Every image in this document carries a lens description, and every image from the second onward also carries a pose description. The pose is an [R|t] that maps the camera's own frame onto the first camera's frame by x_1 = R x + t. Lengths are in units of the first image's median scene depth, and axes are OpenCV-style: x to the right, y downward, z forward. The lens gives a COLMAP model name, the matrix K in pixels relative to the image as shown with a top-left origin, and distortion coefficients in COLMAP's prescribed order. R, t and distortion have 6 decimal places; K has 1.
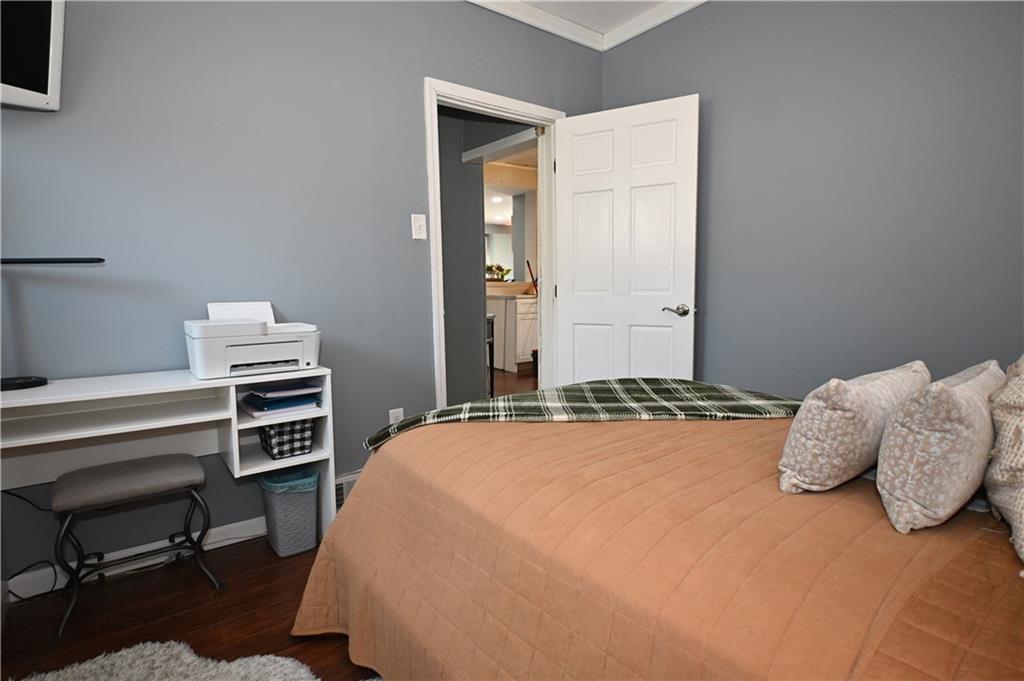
lens RADIAL K [[498.0, 0, 513.0], [0, 498.0, 339.6], [0, 0, 1]] dist [-0.011653, 0.002711]
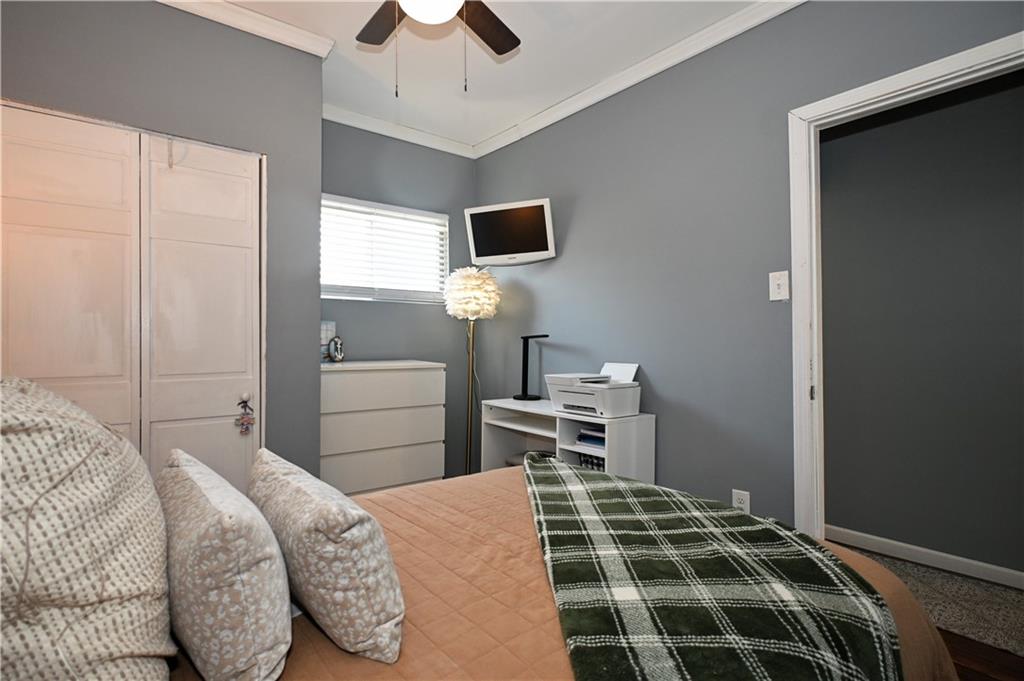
lens RADIAL K [[498.0, 0, 513.1], [0, 498.0, 341.2], [0, 0, 1]] dist [-0.011653, 0.002711]
pose [[0.052952, -0.001137, -0.998596, 0.644006], [-0.112948, 0.993575, -0.007121, -0.075861], [0.992189, 0.113167, 0.052483, 0.521124]]
